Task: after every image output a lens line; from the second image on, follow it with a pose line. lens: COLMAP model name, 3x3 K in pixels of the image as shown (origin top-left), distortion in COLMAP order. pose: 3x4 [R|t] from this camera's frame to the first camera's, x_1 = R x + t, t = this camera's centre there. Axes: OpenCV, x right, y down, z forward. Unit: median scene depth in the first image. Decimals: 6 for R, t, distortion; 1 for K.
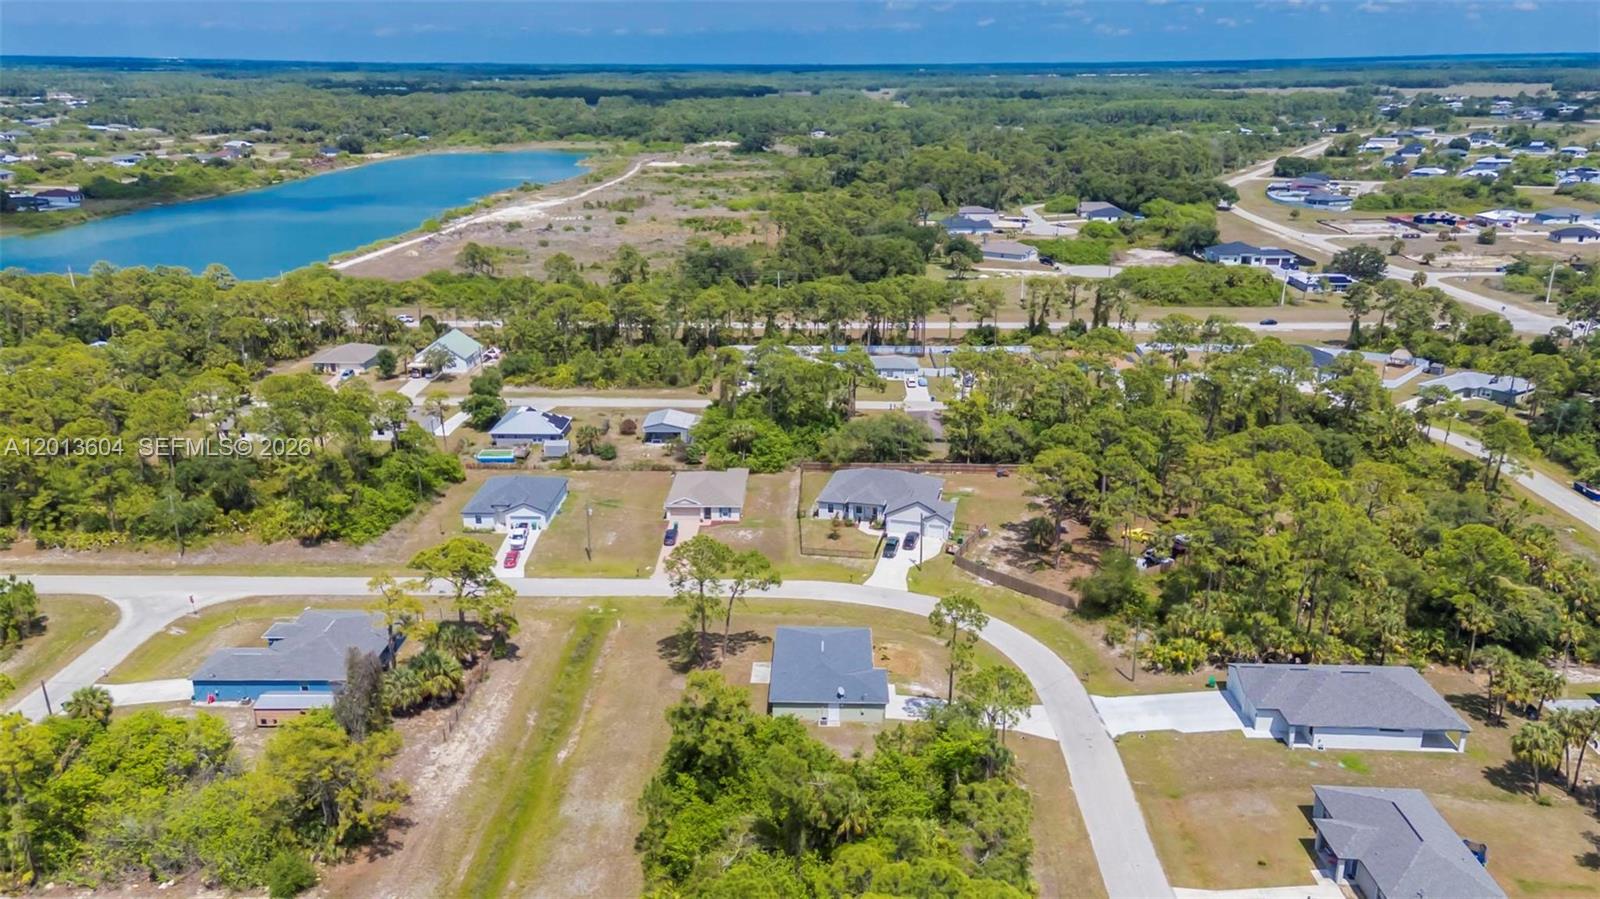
lens RADIAL K [[1173.8, 0, 803.8], [0, 1173.8, 452.1], [0, 0, 1]] dist [0.068985, -0.001570]
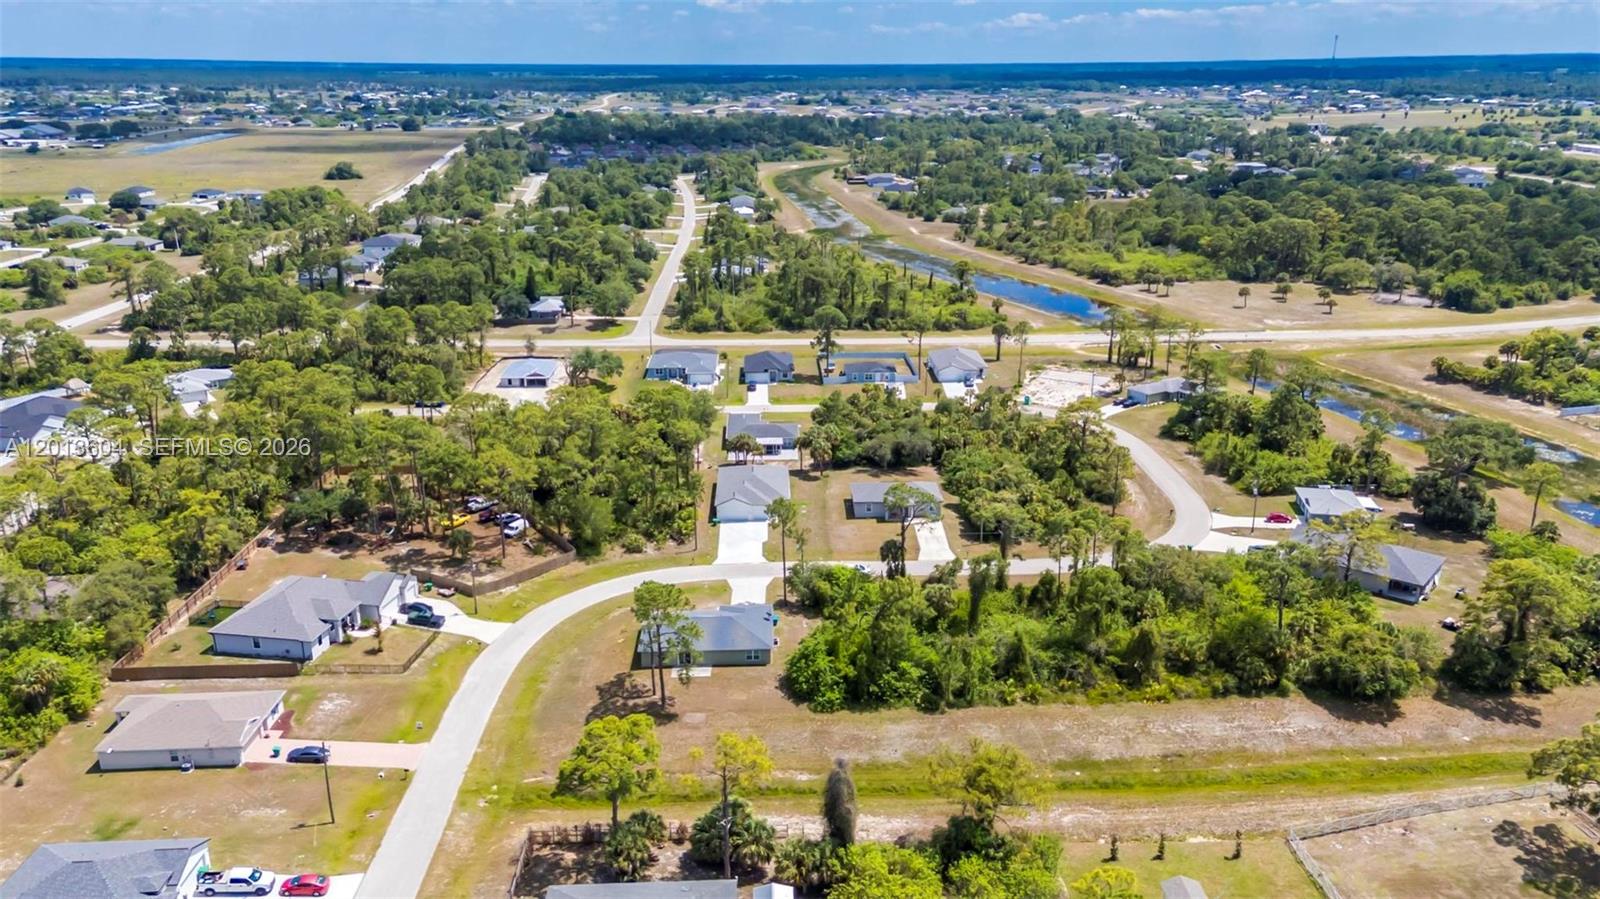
lens RADIAL K [[1173.8, 0, 803.8], [0, 1173.8, 452.1], [0, 0, 1]] dist [0.068985, -0.001570]
pose [[-0.060112, -0.310202, 0.948768, -0.619431], [0.315224, 0.895949, 0.312905, -0.186591], [-0.947111, 0.317884, 0.043926, 0.477186]]
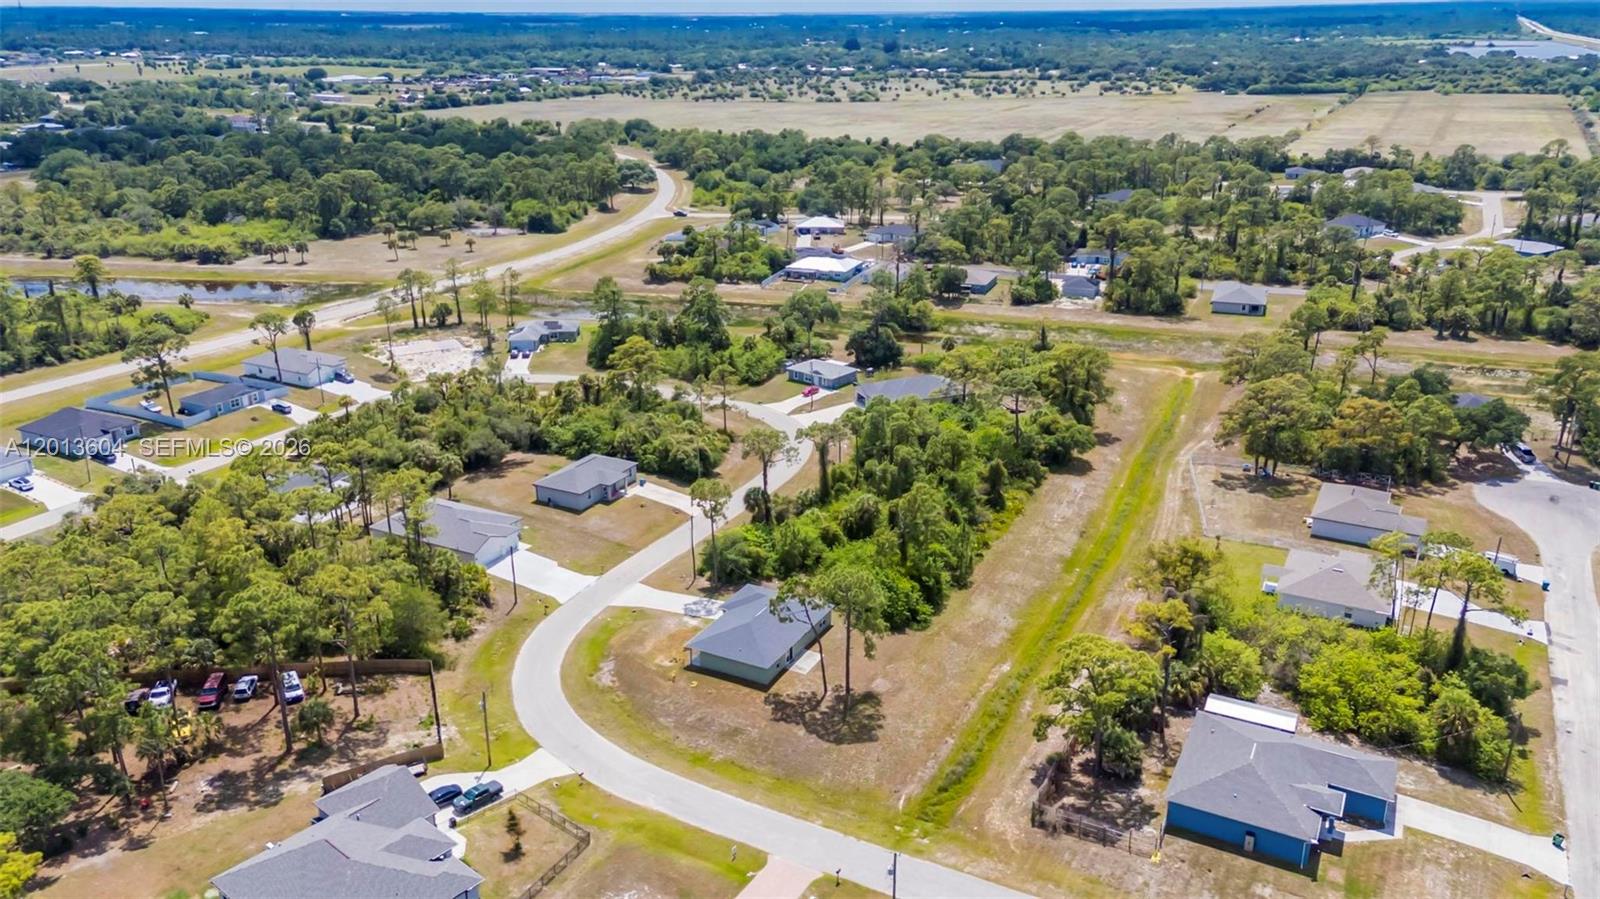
lens RADIAL K [[1185.9, 0, 804.9], [0, 1185.9, 450.0], [0, 0, 1]] dist [0.071146, 0.000303]
pose [[-0.895332, -0.147880, 0.420134, -0.269268], [0.145472, 0.794456, 0.589643, -0.347940], [-0.420974, 0.589043, -0.689789, 0.975502]]
